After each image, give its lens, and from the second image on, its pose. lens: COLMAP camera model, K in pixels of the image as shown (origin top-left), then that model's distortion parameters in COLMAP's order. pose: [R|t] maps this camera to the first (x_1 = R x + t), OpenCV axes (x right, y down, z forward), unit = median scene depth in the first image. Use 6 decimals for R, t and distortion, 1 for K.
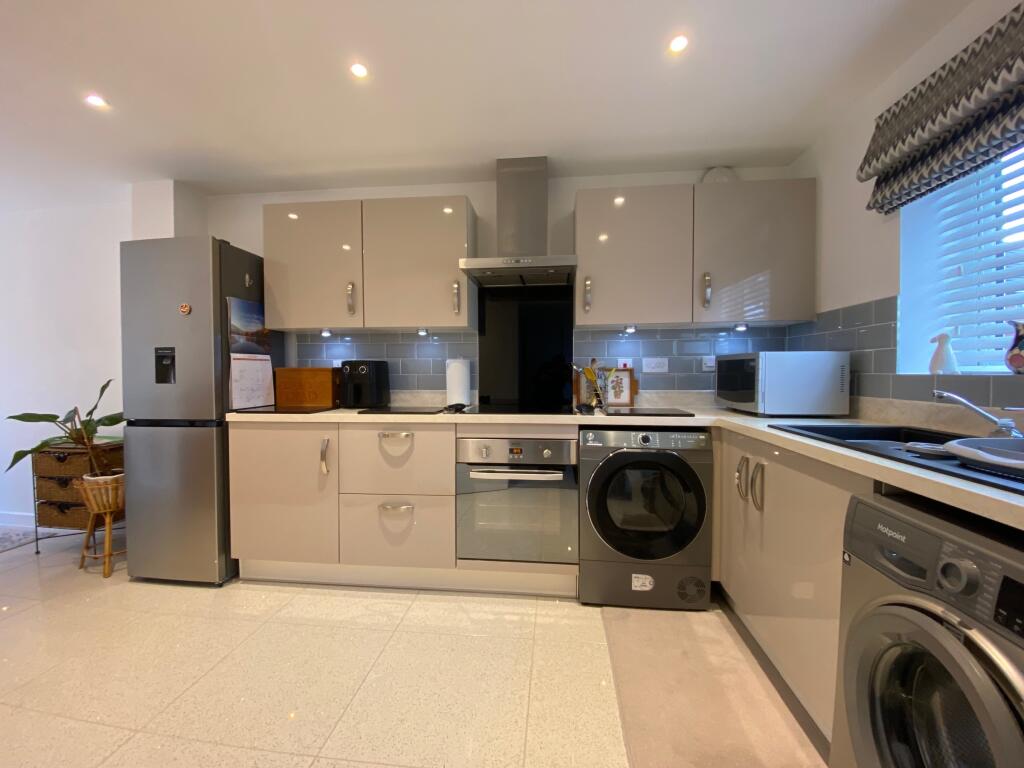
lens RADIAL K [[412.8, 0, 512.6], [0, 412.8, 382.1], [0, 0, 1]] dist [-0.001687, -0.000558]
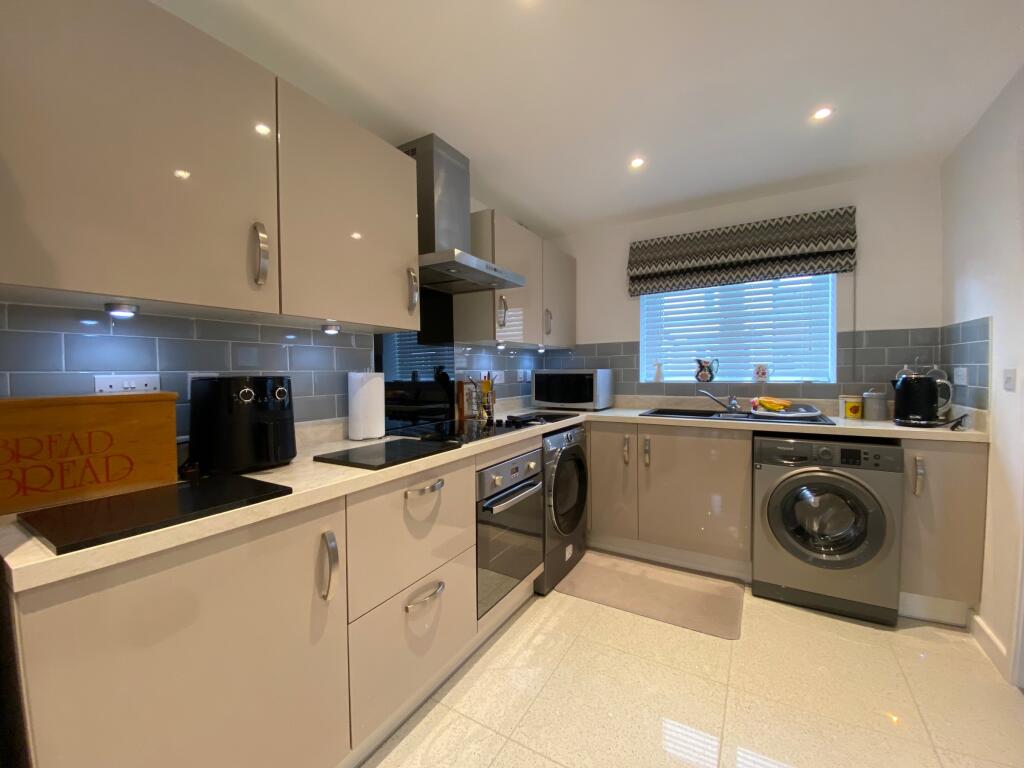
lens RADIAL K [[412.8, 0, 511.6], [0, 412.8, 383.0], [0, 0, 1]] dist [-0.001687, -0.000558]
pose [[0.423087, -0.027011, 0.905687, -0.882684], [0.031460, 0.999391, 0.015110, -0.053079], [-0.905543, 0.022100, 0.423679, 0.617146]]
